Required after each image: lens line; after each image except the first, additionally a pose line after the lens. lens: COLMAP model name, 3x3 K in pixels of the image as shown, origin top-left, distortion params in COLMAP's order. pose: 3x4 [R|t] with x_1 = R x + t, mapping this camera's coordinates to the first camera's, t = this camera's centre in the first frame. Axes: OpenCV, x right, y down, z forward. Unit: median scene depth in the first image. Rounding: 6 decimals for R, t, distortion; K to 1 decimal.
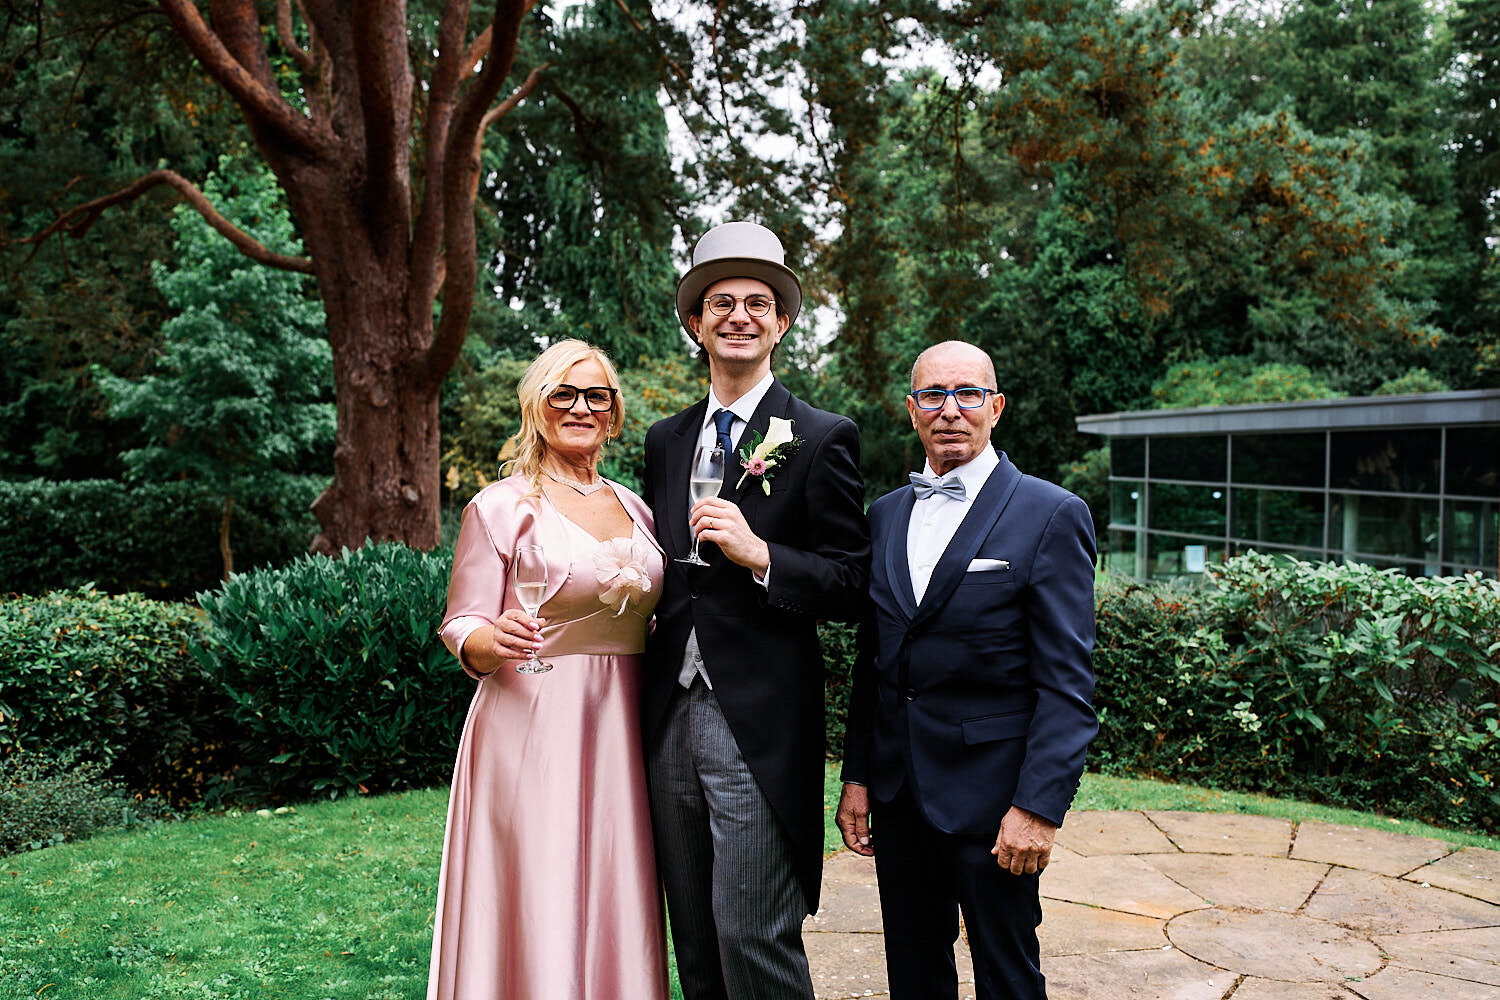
lens RADIAL K [[1455.4, 0, 757.4], [0, 1455.4, 492.0], [0, 0, 1]] dist [-0.046798, 0.139861]
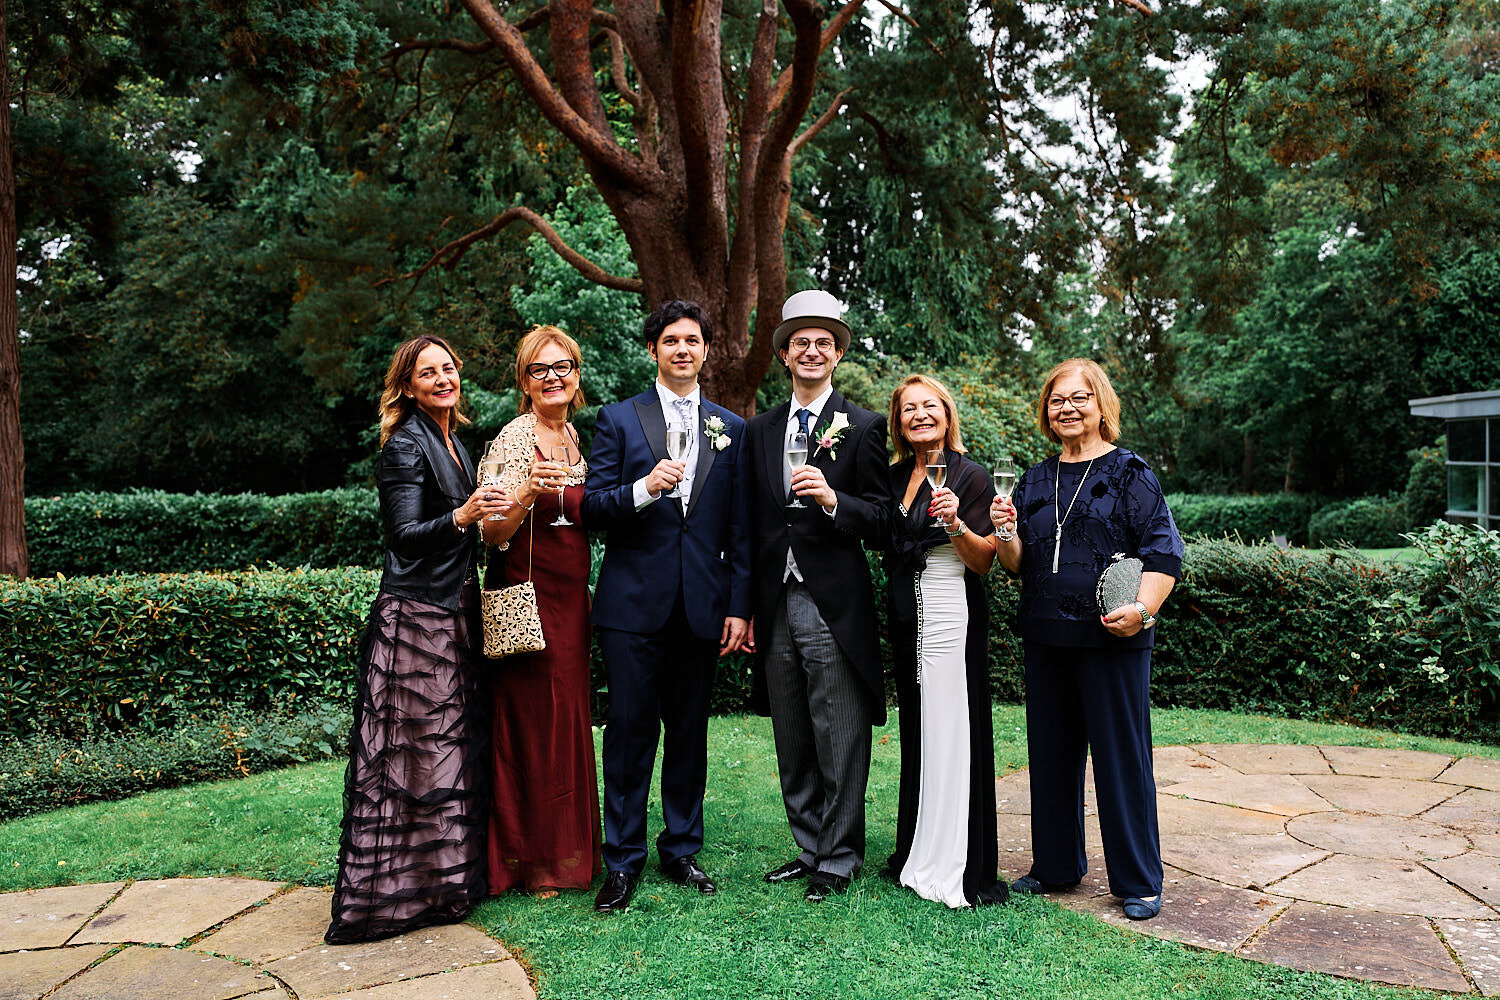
lens RADIAL K [[1455.4, 0, 757.4], [0, 1455.4, 492.0], [0, 0, 1]] dist [-0.046798, 0.139861]
pose [[0.973315, -0.015826, -0.228928, 0.034403], [0.016371, 0.999866, 0.000482, 0.003805], [0.228890, -0.004217, 0.973443, -0.076698]]
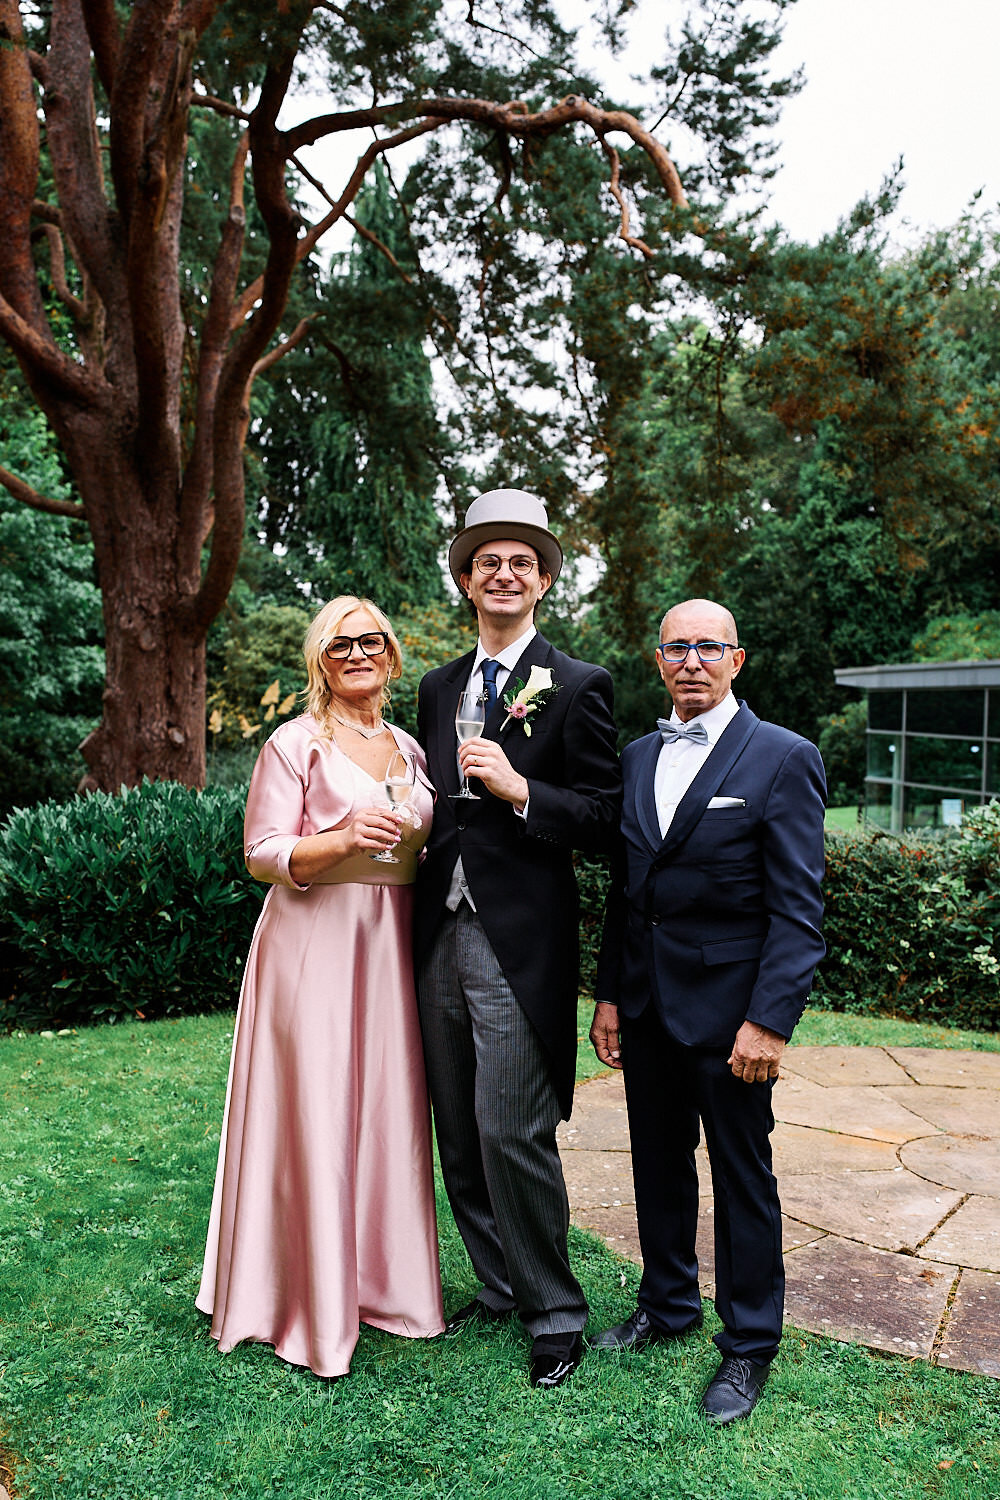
lens RADIAL K [[1455.4, 0, 500.0], [0, 1455.4, 750.0], [0, 0, 1]] dist [-0.046798, 0.139861]
pose [[0.999839, 0.014121, -0.011070, -0.000734], [-0.014045, 0.999877, 0.006932, 0.000798], [0.011167, -0.006775, 0.999915, -0.016734]]
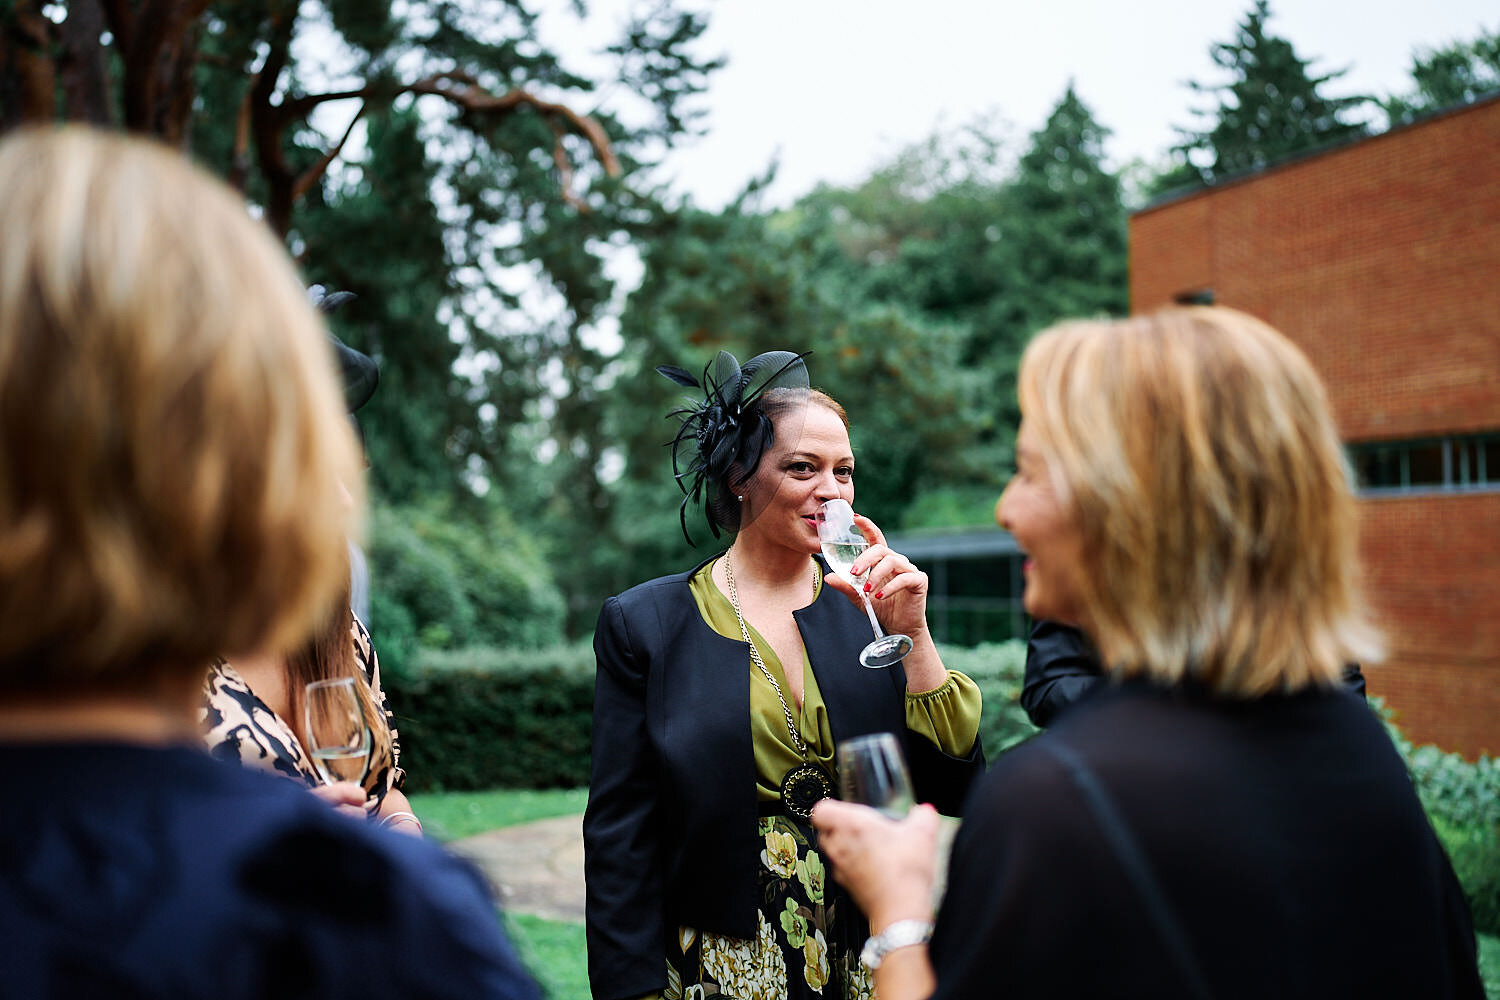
lens RADIAL K [[1455.4, 0, 757.4], [0, 1455.4, 492.0], [0, 0, 1]] dist [-0.046798, 0.139861]
pose [[0.989670, -0.006911, 0.143200, 0.037429], [0.019692, 0.995923, -0.088028, 0.009058], [-0.142007, 0.089938, 0.985771, -0.169797]]
